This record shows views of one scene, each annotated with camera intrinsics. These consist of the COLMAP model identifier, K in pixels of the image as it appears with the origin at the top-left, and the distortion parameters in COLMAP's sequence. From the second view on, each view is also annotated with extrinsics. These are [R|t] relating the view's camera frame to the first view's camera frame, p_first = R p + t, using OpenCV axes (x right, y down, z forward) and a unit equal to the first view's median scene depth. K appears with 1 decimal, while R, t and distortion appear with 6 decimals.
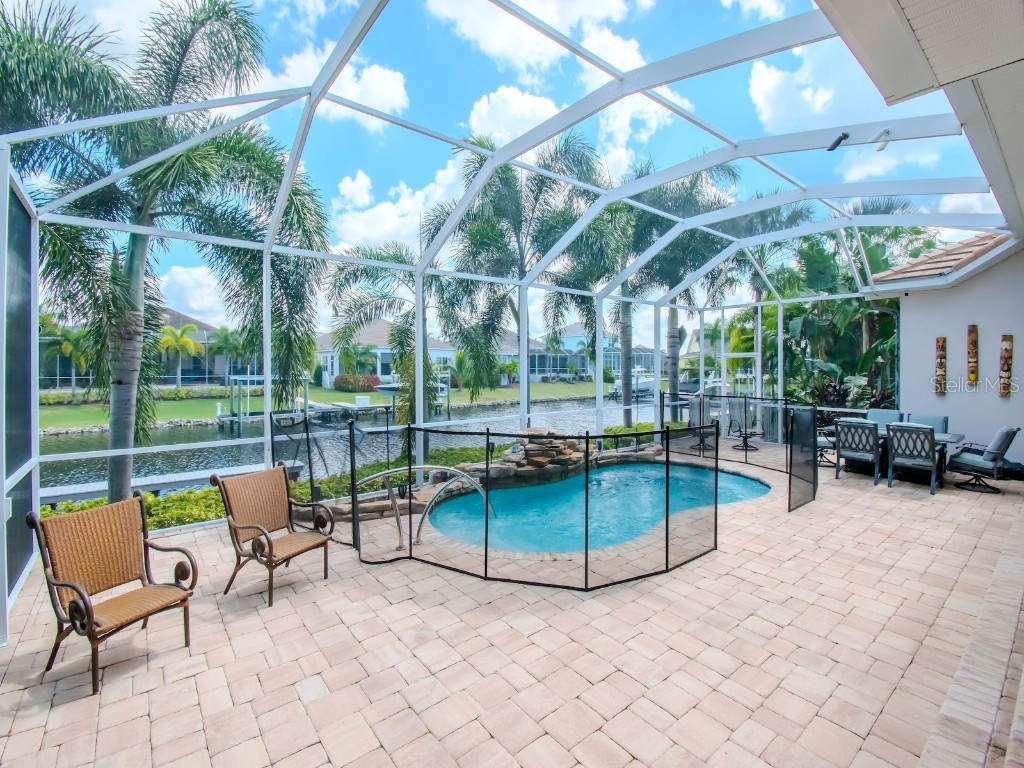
lens RADIAL K [[473.8, 0, 513.2], [0, 473.8, 376.0], [0, 0, 1]] dist [-0.000343, -0.017358]
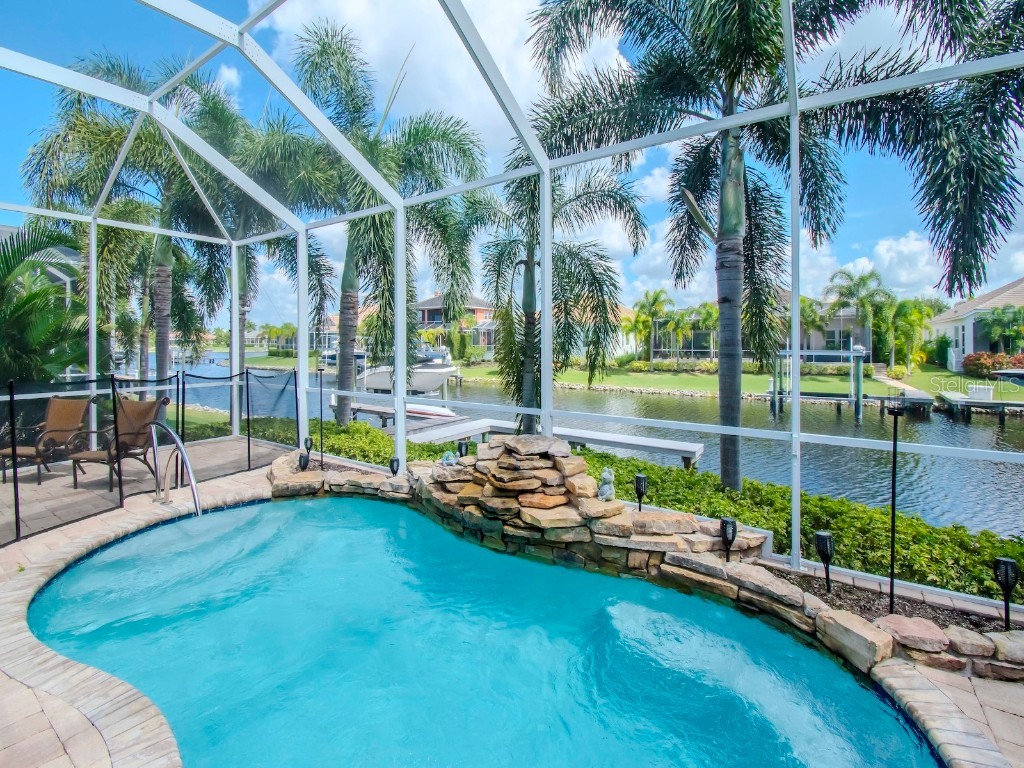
lens RADIAL K [[472.2, 0, 511.5], [0, 472.2, 345.4], [0, 0, 1]] dist [-0.000978, -0.000937]
pose [[0.274077, 0.003647, -0.961701, 0.133156], [-0.019740, 0.999803, -0.001834, 0.001610], [0.961505, 0.019487, 0.274095, 0.201105]]
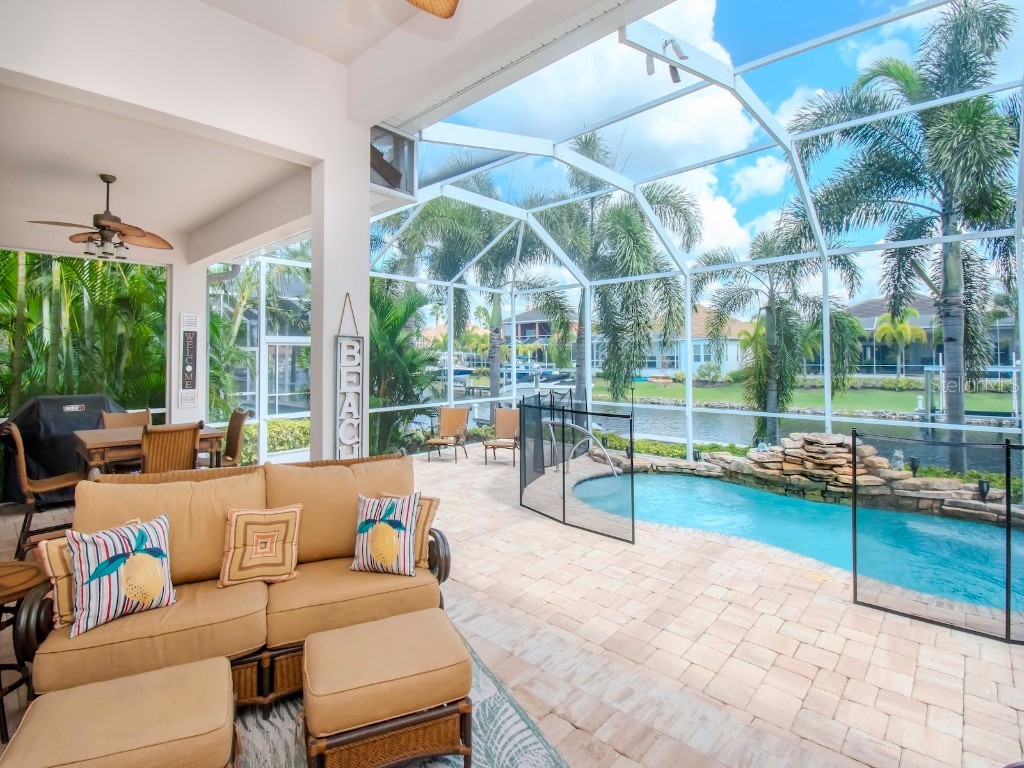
lens RADIAL K [[512.6, 0, 506.2], [0, 512.6, 347.9], [0, 0, 1]] dist [0.025351, -0.030167]
pose [[0.133871, -0.017363, -0.990847, 0.206982], [-0.013842, 0.999716, -0.019389, -0.003581], [0.990902, 0.016311, 0.133592, 0.081126]]
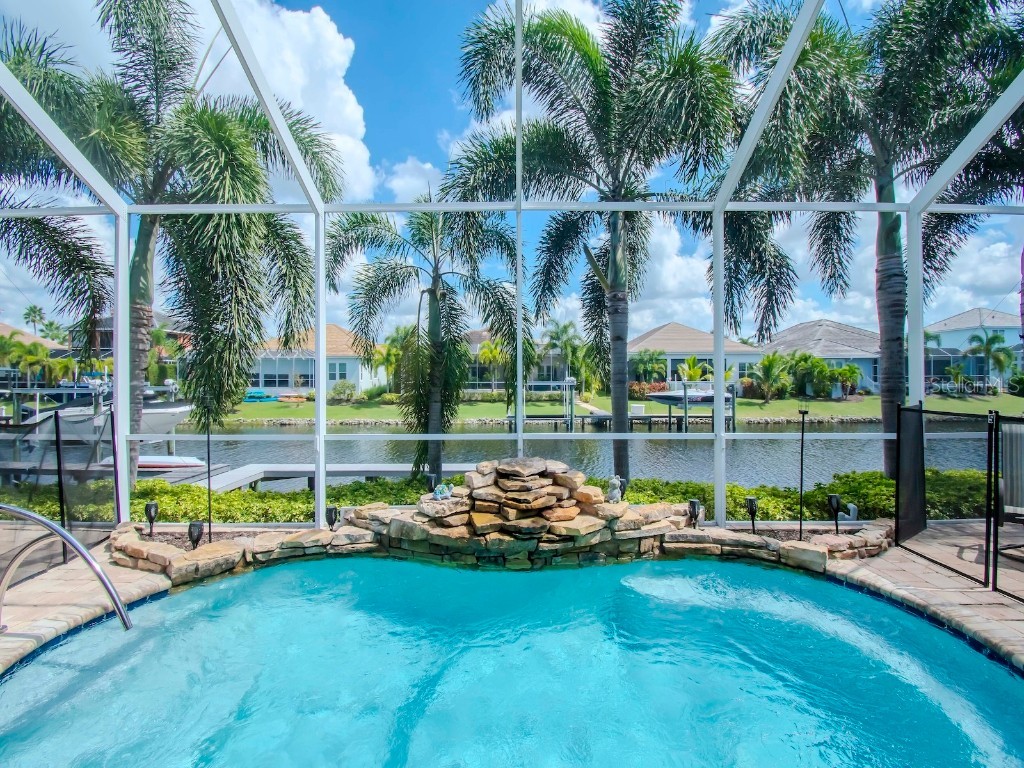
lens RADIAL K [[459.6, 0, 525.7], [0, 459.6, 369.6], [0, 0, 1]] dist [0.001215, -0.000387]
pose [[0.776071, -0.011539, -0.630540, 0.095980], [-0.010860, 0.999440, -0.031657, 0.004474], [0.630553, 0.031416, 0.775511, 0.139355]]
